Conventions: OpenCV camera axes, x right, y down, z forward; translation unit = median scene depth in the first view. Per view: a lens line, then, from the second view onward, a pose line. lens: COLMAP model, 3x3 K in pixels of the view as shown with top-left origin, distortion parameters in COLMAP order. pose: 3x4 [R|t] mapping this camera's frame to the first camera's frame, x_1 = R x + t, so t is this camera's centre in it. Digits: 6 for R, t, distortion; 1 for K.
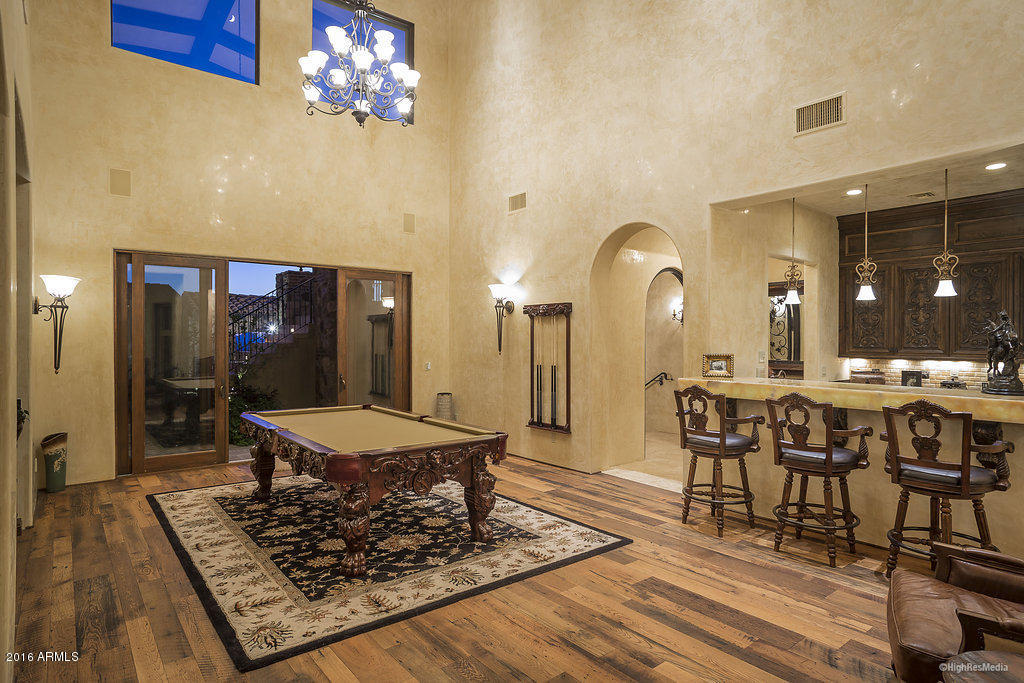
lens RADIAL K [[574.0, 0, 512.0], [0, 574.0, 341.5], [0, 0, 1]] dist [0.001337, 0.001125]
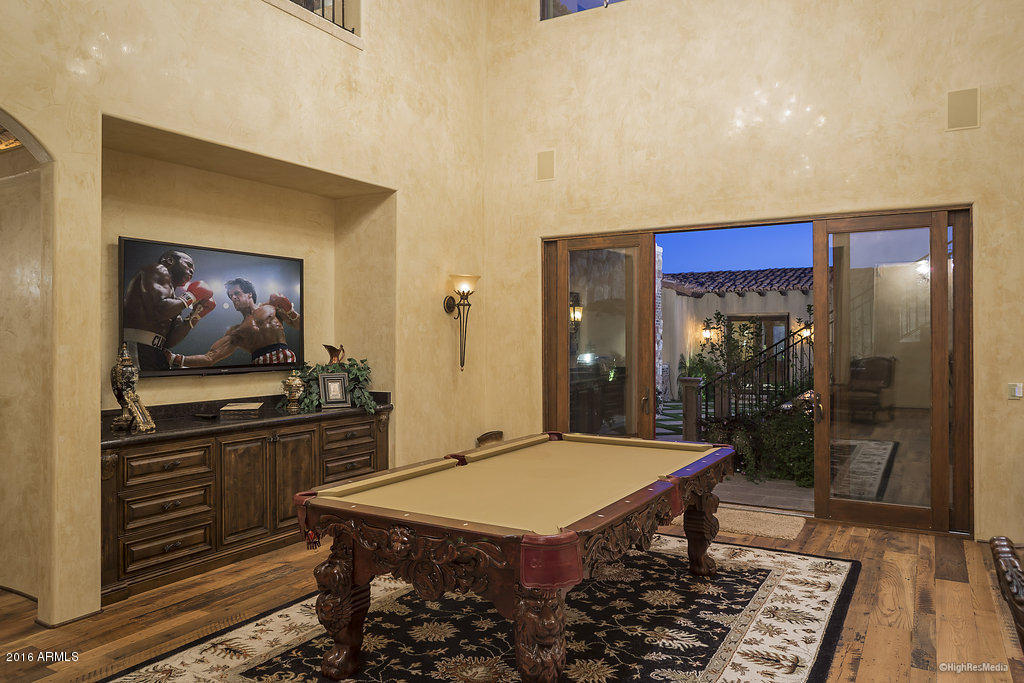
lens RADIAL K [[721.7, 0, 512.0], [0, 721.7, 341.5], [0, 0, 1]] dist [-0.021968, 0.003303]
pose [[0.363610, 0.002947, -0.931546, 0.391250], [-0.001990, 0.999995, 0.002387, 0.001045], [0.931549, 0.000986, 0.363614, 0.568456]]
